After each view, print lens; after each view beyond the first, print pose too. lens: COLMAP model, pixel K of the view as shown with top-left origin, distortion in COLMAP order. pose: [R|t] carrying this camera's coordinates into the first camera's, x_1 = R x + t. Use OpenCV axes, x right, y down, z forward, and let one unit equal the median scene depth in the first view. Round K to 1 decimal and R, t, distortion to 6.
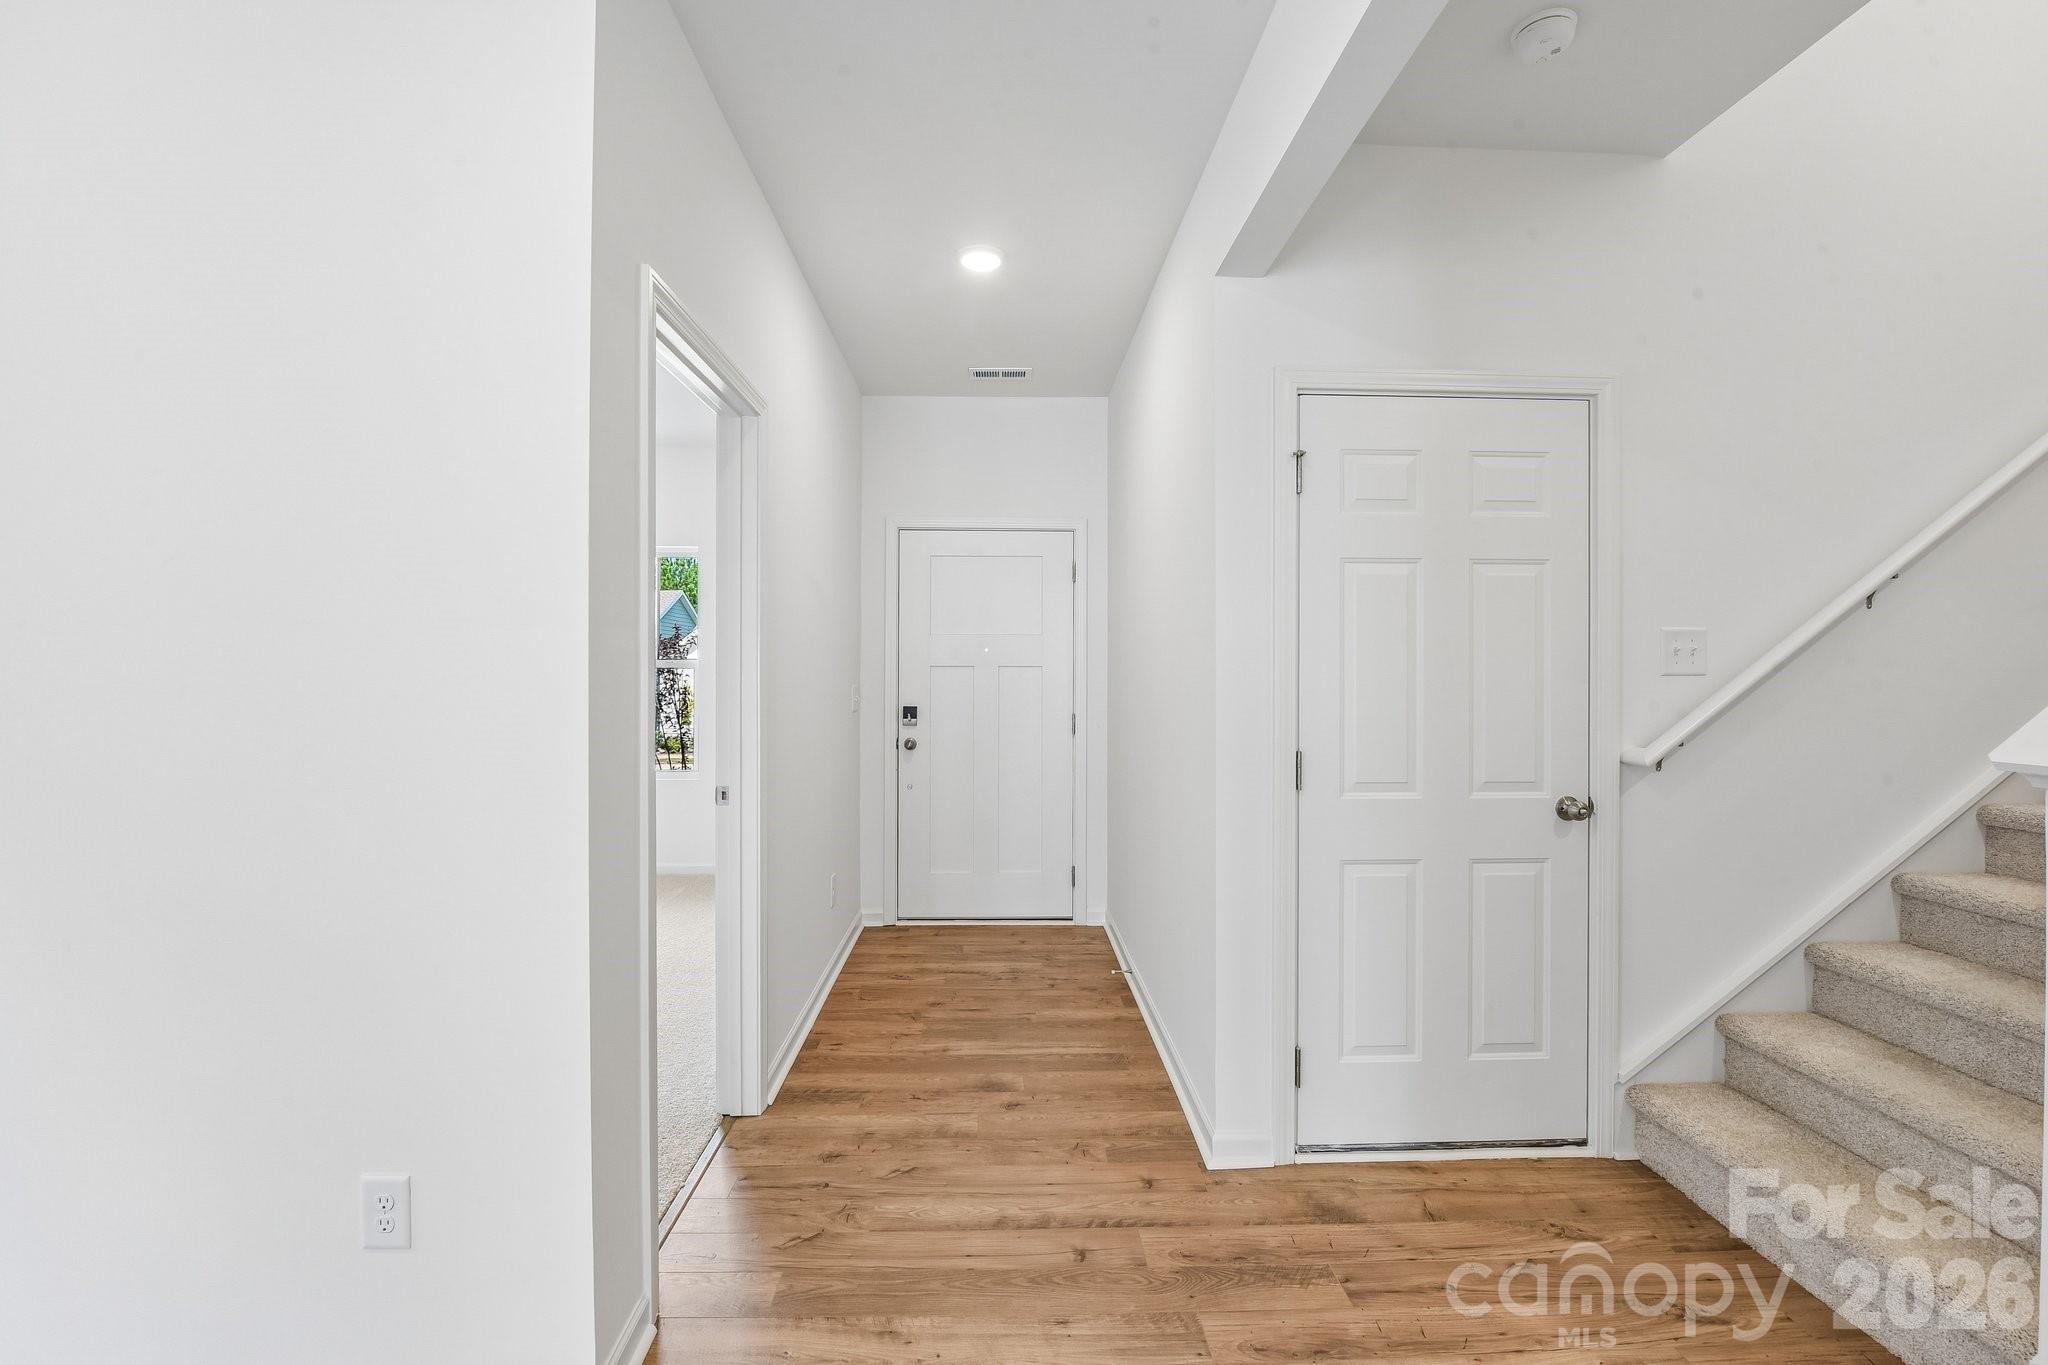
lens RADIAL K [[883.9, 0, 1037.0], [0, 883.9, 681.4], [0, 0, 1]] dist [0.007380, -0.001716]
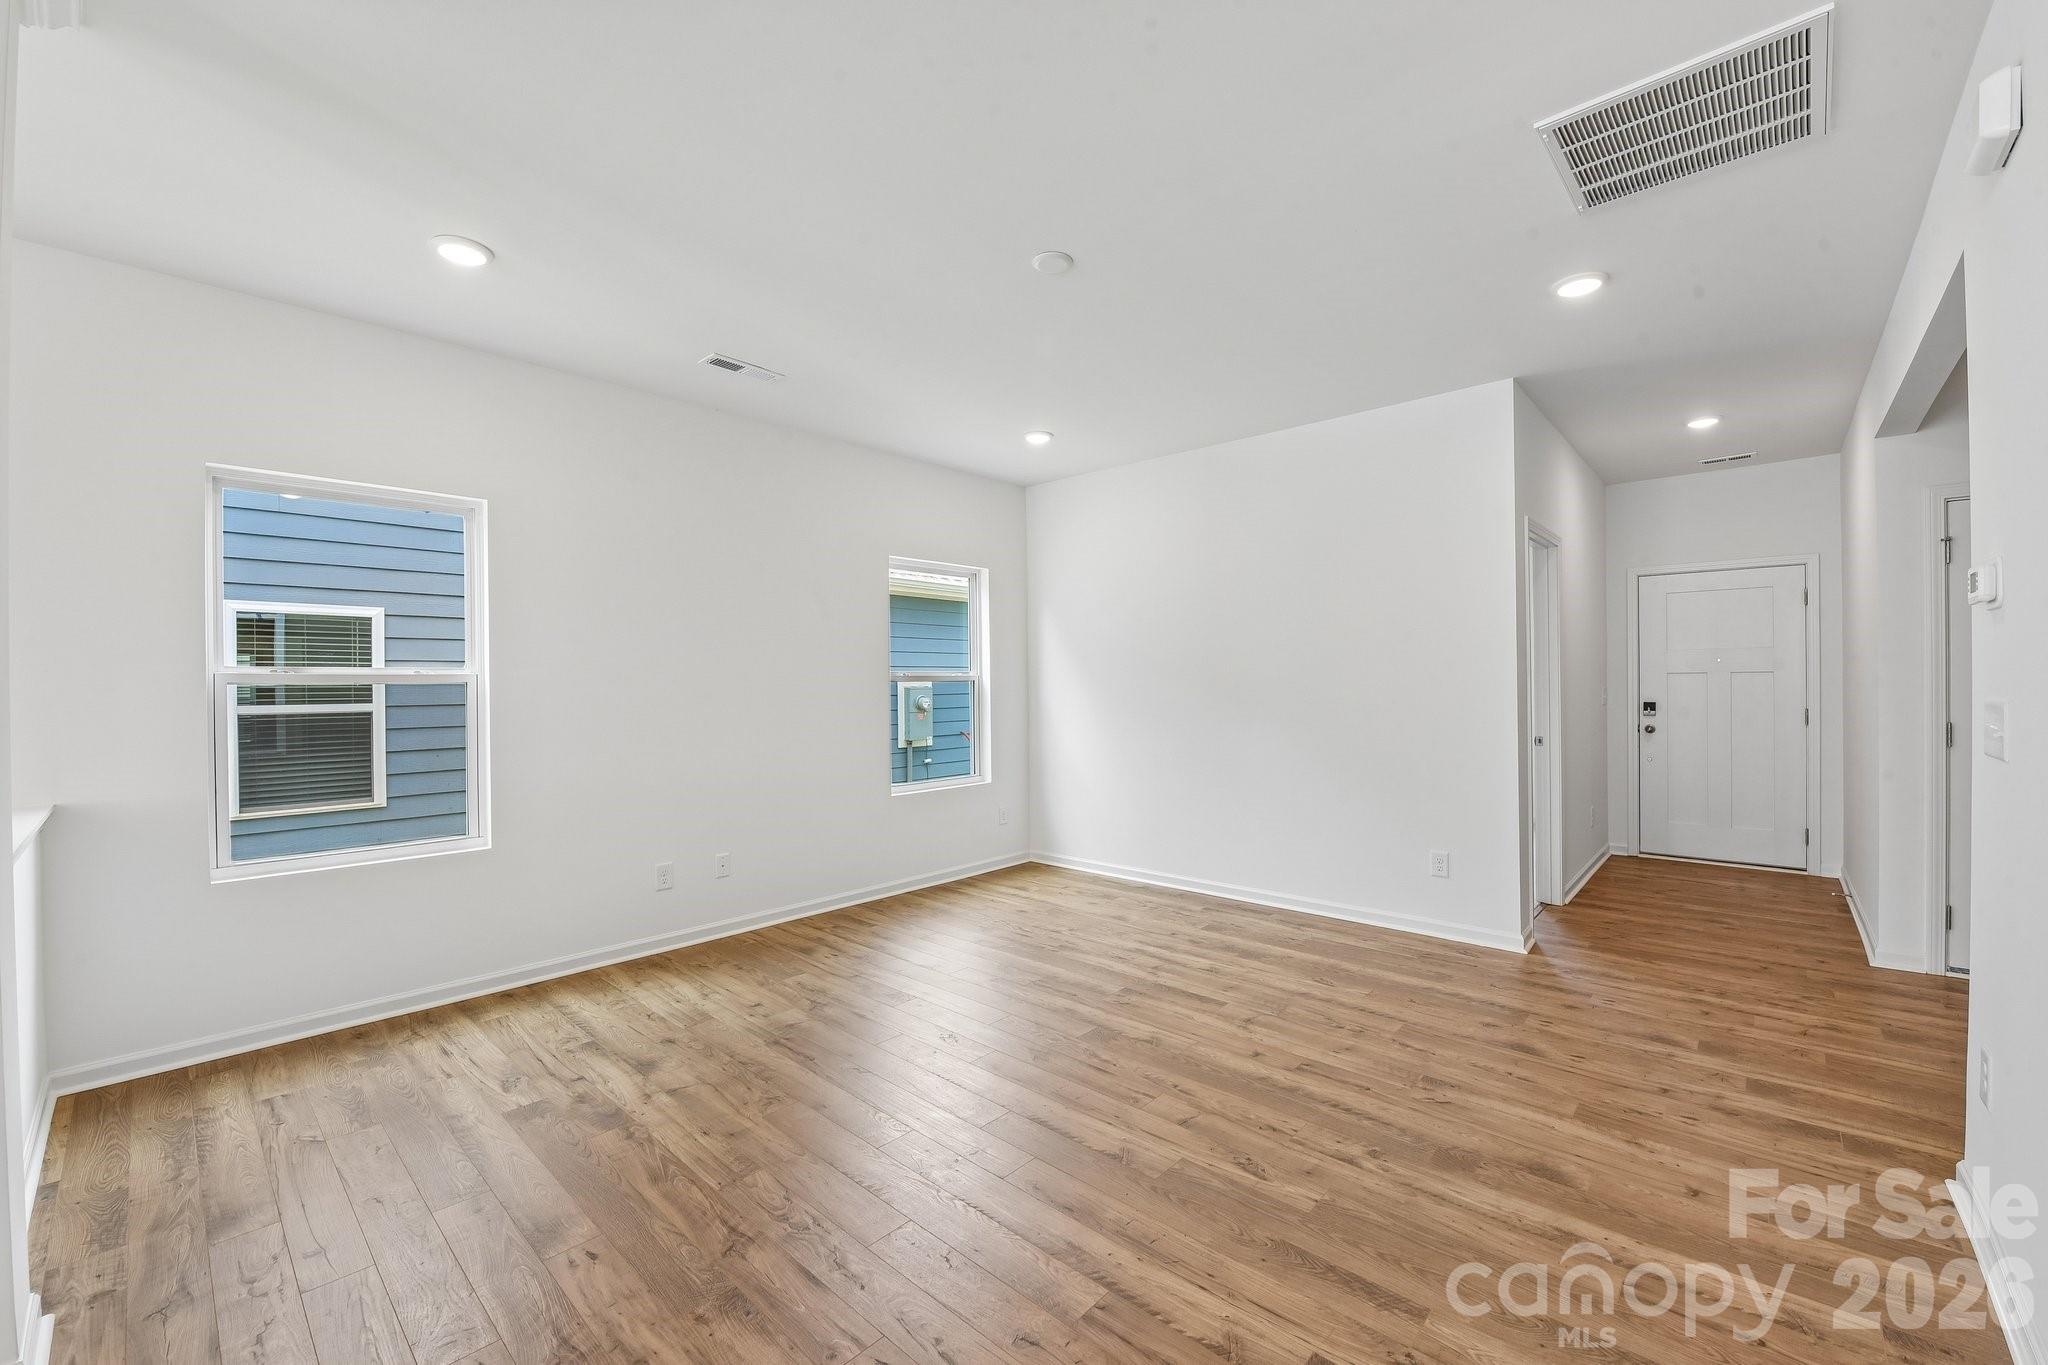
lens RADIAL K [[828.7, 0, 1015.3], [0, 828.7, 676.4], [0, 0, 1]] dist [-0.014898, -0.003104]
pose [[0.704328, -0.014509, -0.709727, 0.091573], [0.001805, 0.999824, -0.018648, 0.011588], [0.709873, 0.011853, 0.704230, -0.797265]]
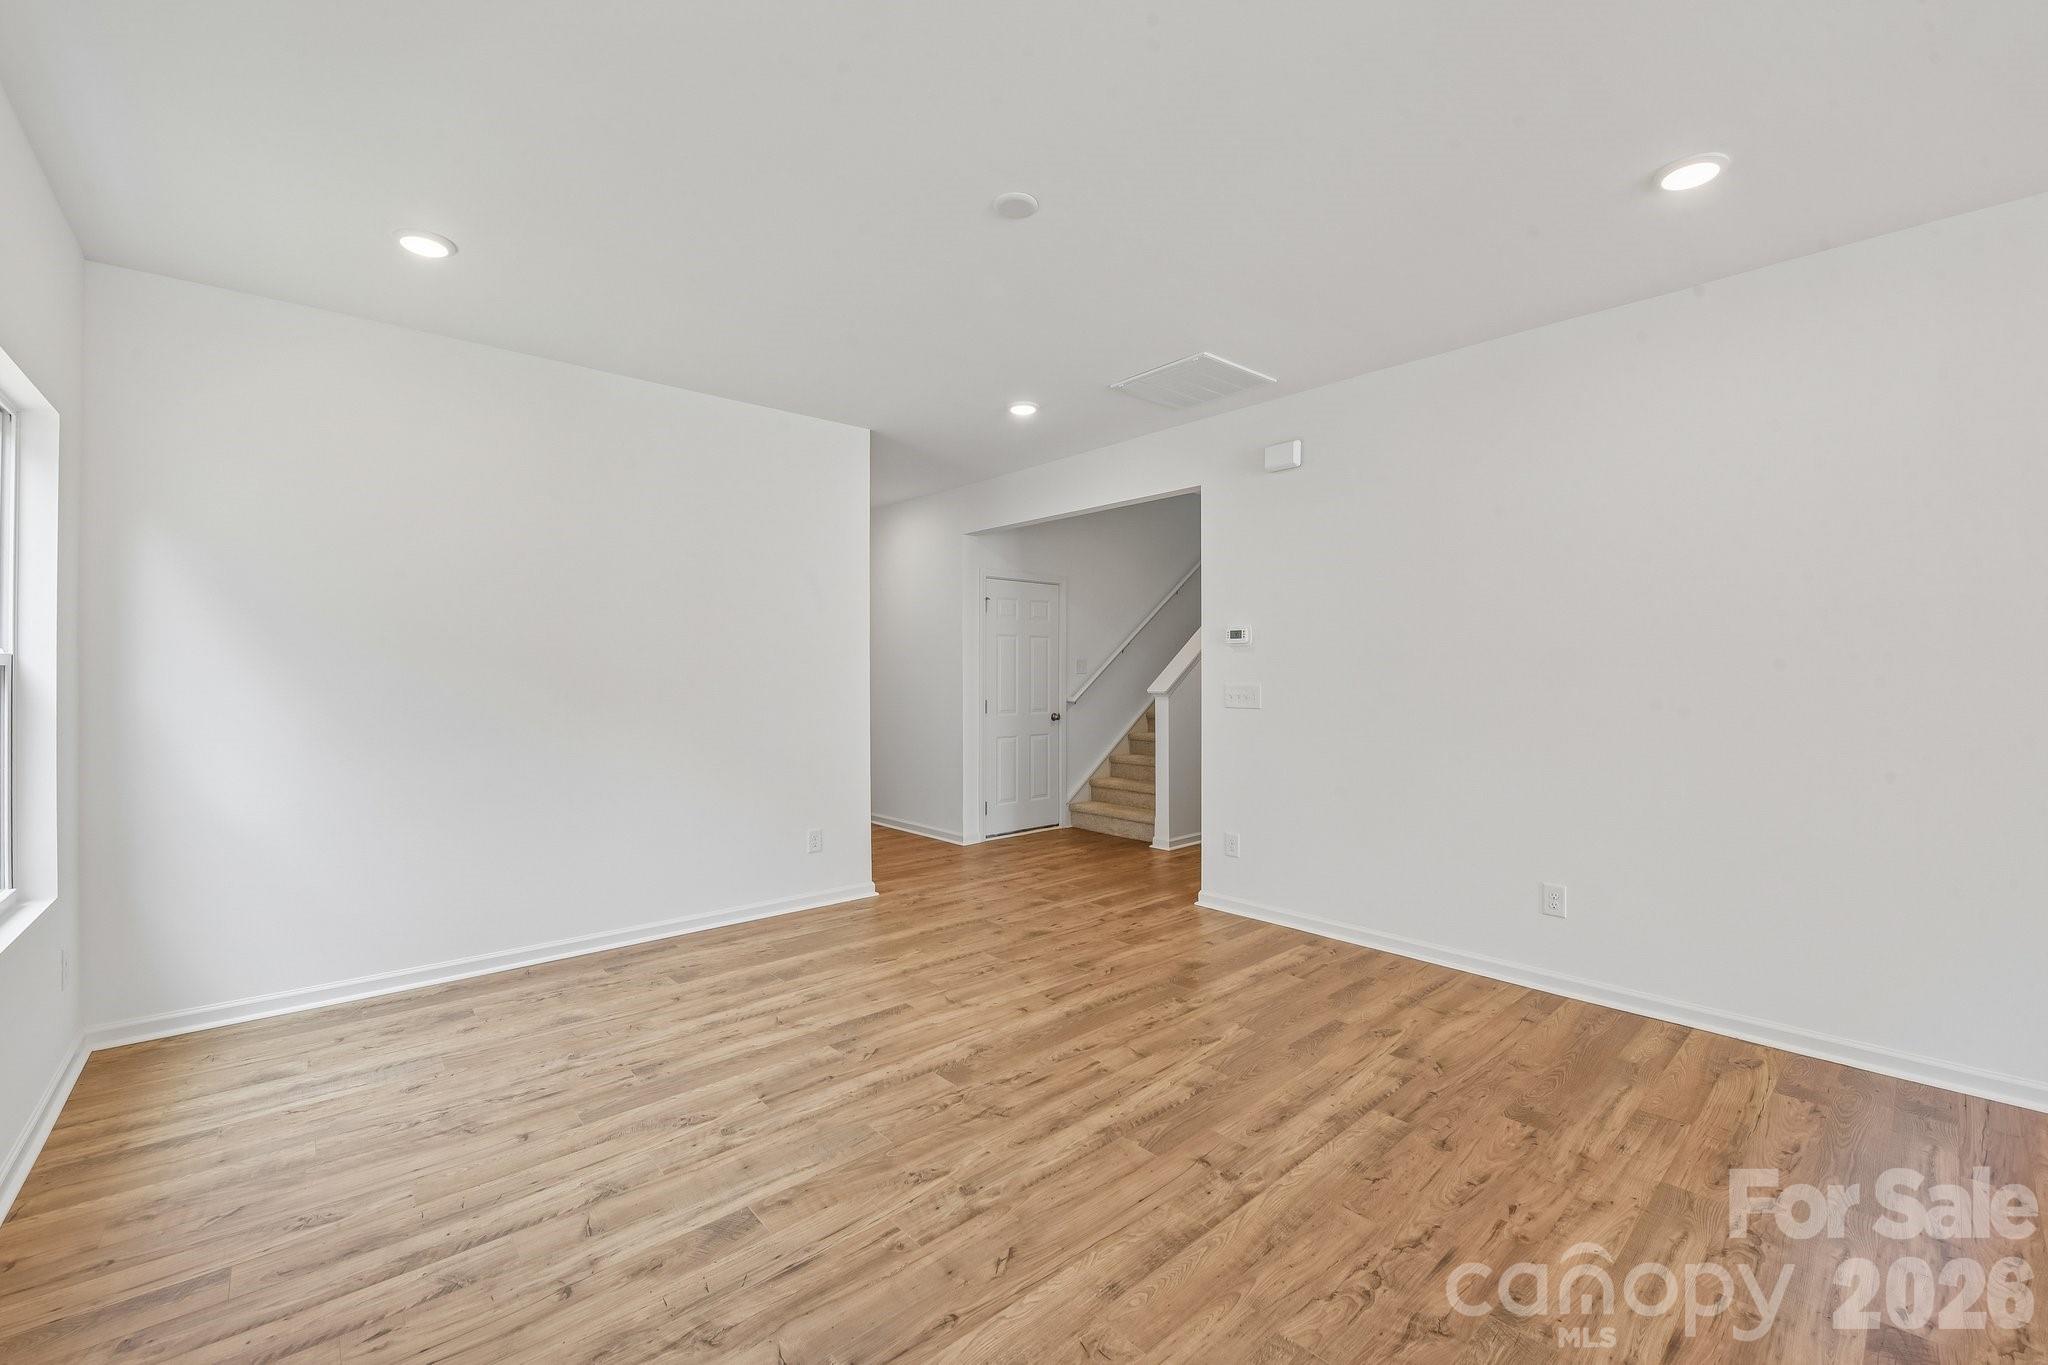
lens RADIAL K [[828.7, 0, 1021.2], [0, 828.7, 679.4], [0, 0, 1]] dist [-0.014898, -0.003104]
pose [[0.774434, -0.008854, 0.632592, -0.853954], [0.011453, 0.999934, -0.000026, 0.006832], [-0.632551, 0.007265, 0.774485, -0.757929]]
